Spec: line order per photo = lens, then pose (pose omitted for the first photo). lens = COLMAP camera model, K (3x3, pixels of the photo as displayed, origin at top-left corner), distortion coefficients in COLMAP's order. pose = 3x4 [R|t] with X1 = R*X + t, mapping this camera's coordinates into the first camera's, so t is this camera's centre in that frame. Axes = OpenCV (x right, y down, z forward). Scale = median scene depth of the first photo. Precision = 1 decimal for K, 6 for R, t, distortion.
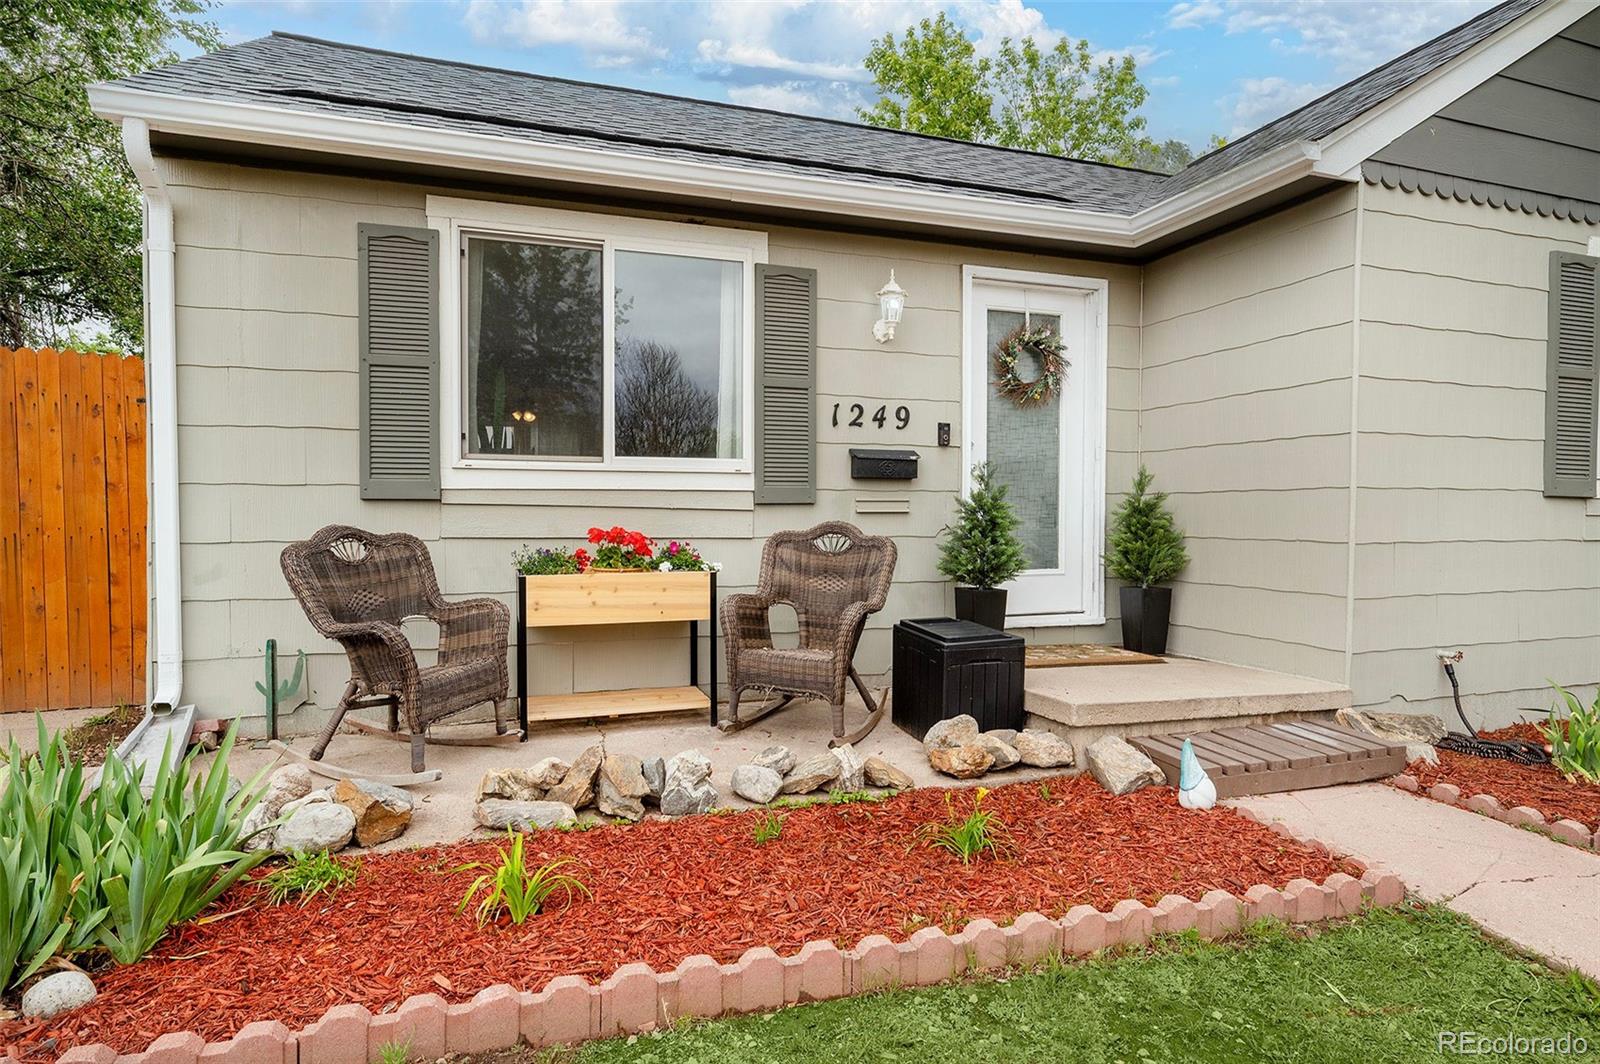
lens RADIAL K [[904.5, 0, 799.3], [0, 904.5, 534.3], [0, 0, 1]] dist [-0.005029, 0.001074]
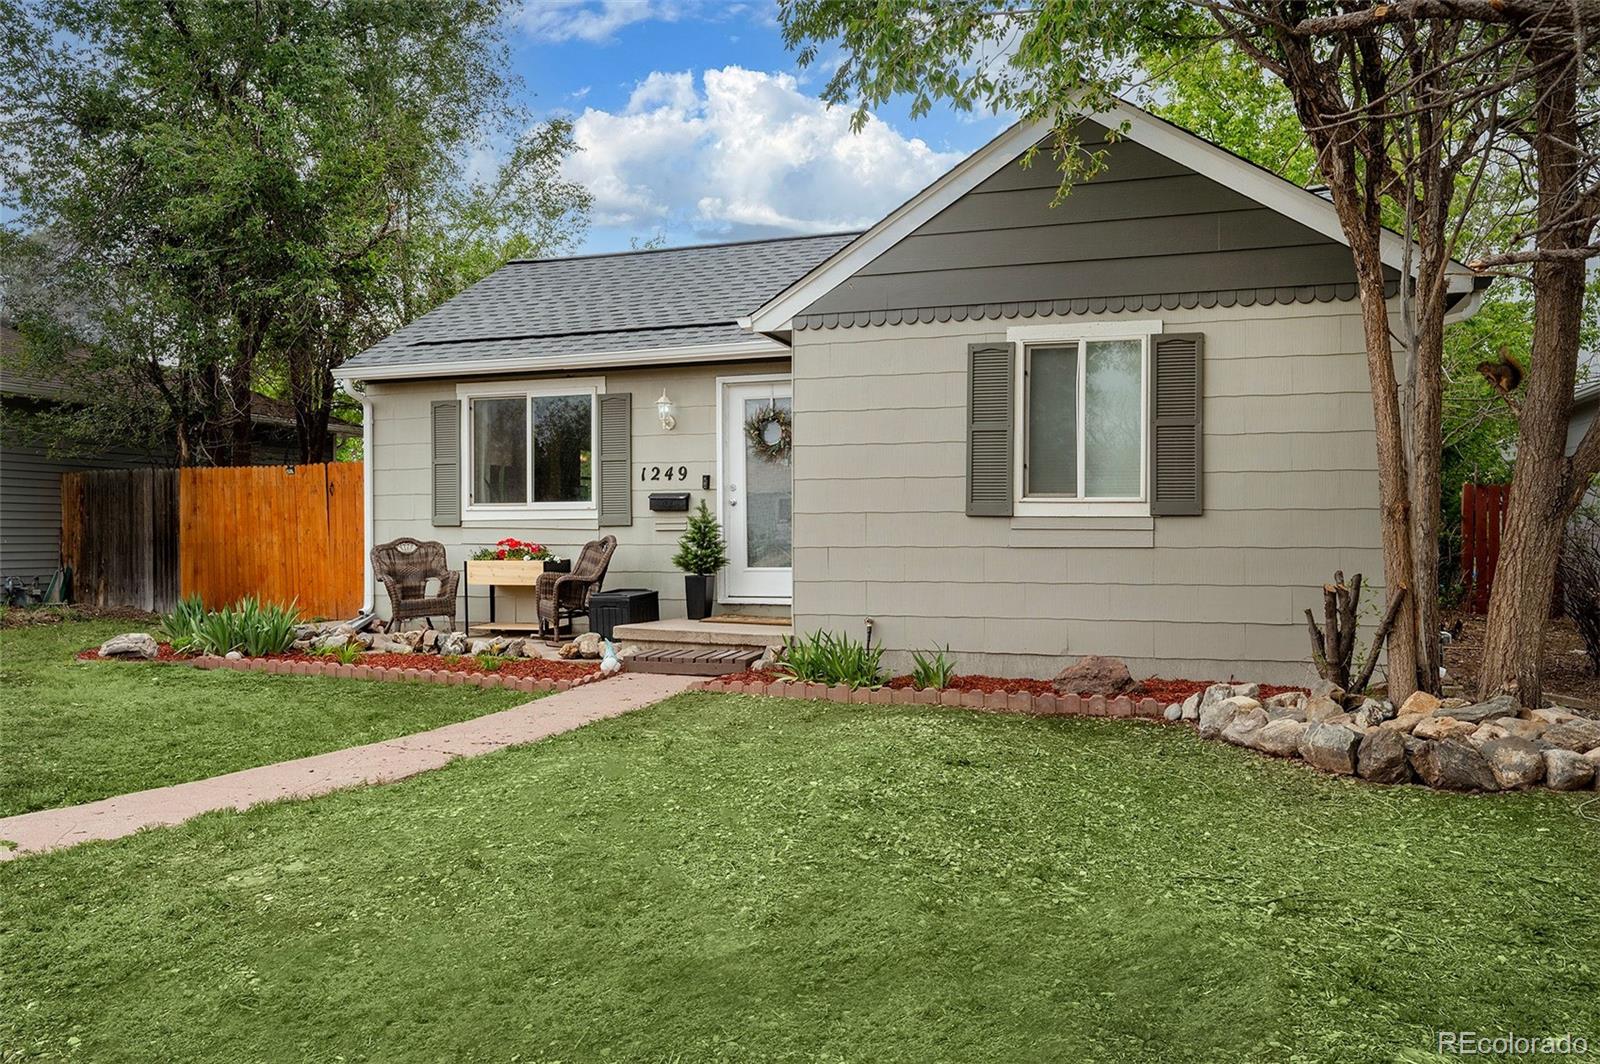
lens RADIAL K [[1158.0, 0, 795.6], [0, 1158.0, 537.9], [0, 0, 1]] dist [-0.000926, -0.005564]
pose [[0.787281, -0.002181, -0.616590, 1.820441], [-0.008336, 0.999865, -0.014180, 0.021615], [0.616538, 0.016303, 0.787156, -0.629947]]
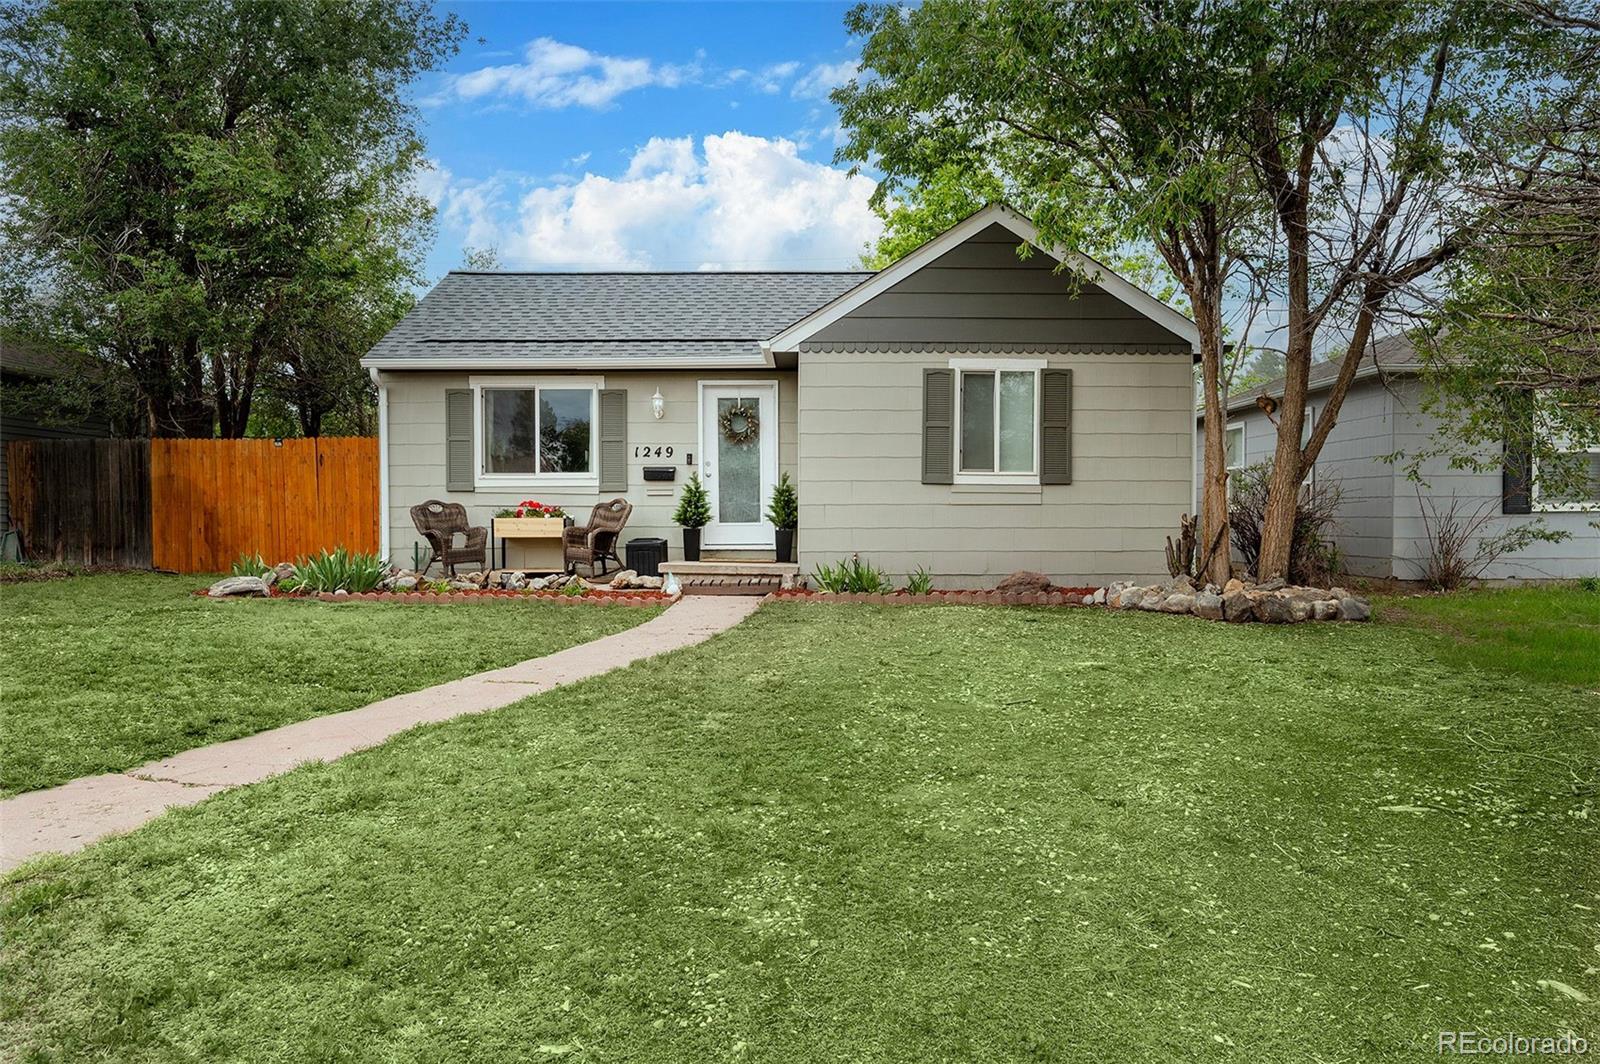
lens RADIAL K [[1039.1, 0, 797.2], [0, 1039.1, 537.7], [0, 0, 1]] dist [0.001483, -0.000637]
pose [[0.943735, 0.002738, -0.330692, 1.423465], [-0.003476, 0.999993, -0.001639, 0.094922], [0.330686, 0.002696, 0.943737, -1.472059]]
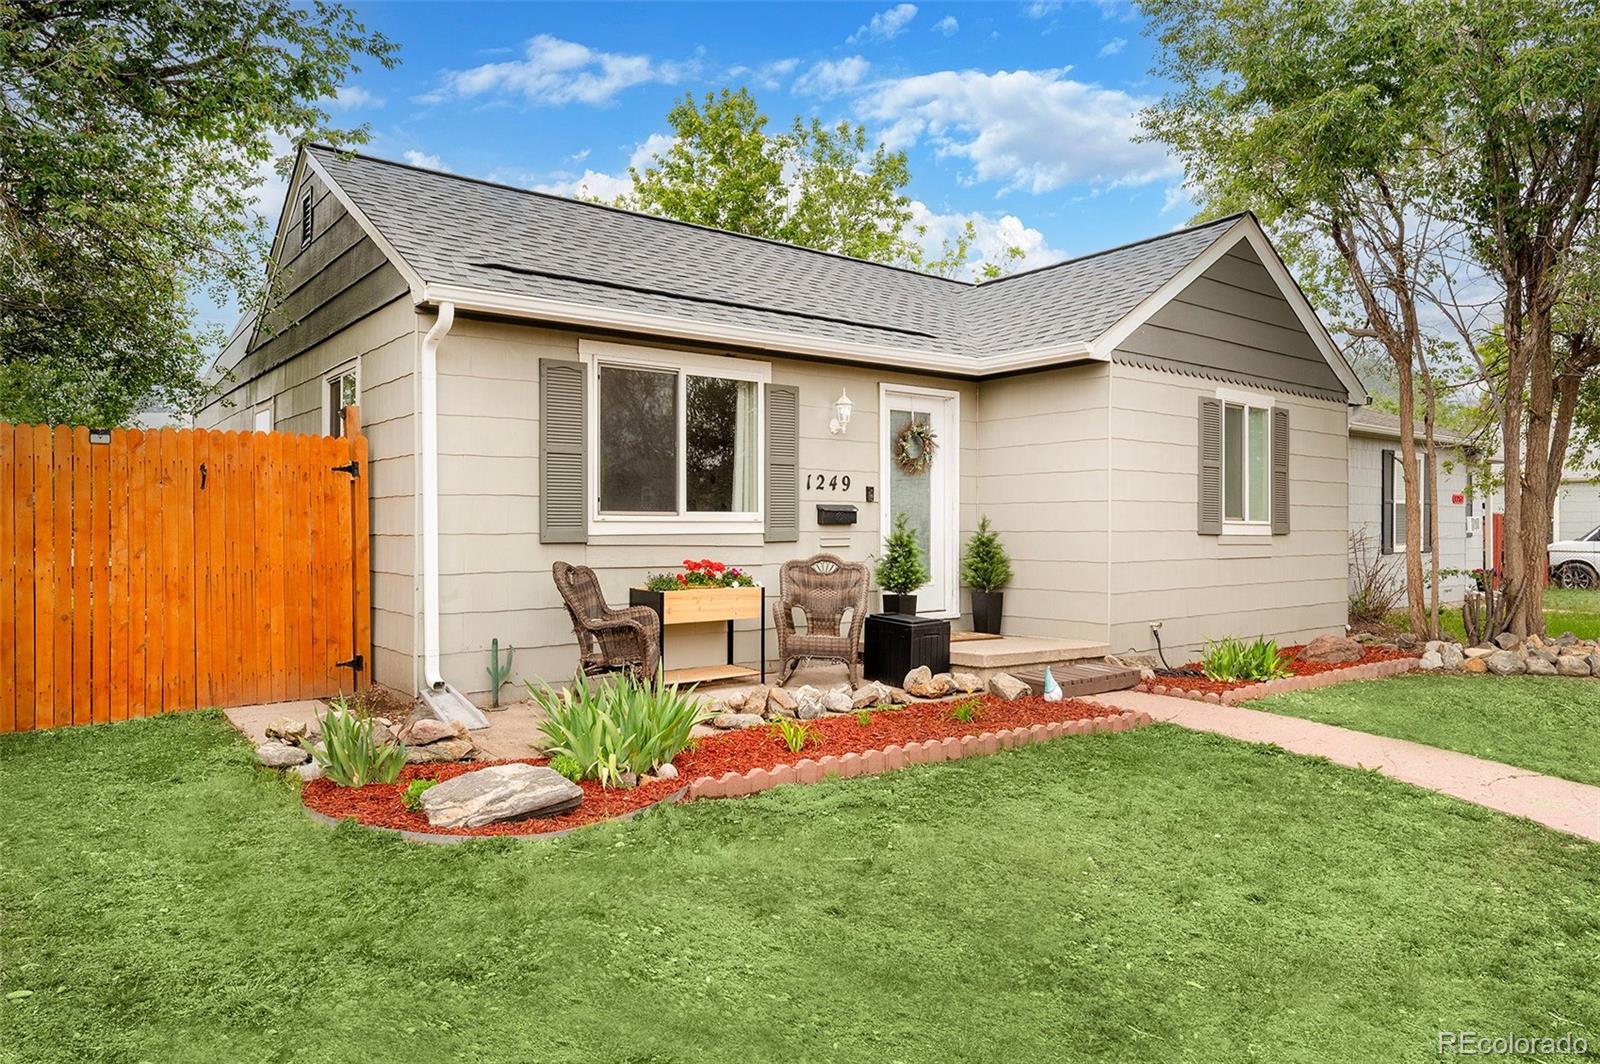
lens RADIAL K [[1039.1, 0, 805.6], [0, 1039.1, 526.9], [0, 0, 1]] dist [0.001483, -0.000637]
pose [[0.945921, -0.003225, 0.324382, -0.585343], [0.010661, 0.999720, -0.021147, -0.022931], [-0.324223, 0.023462, 0.945690, -0.704955]]
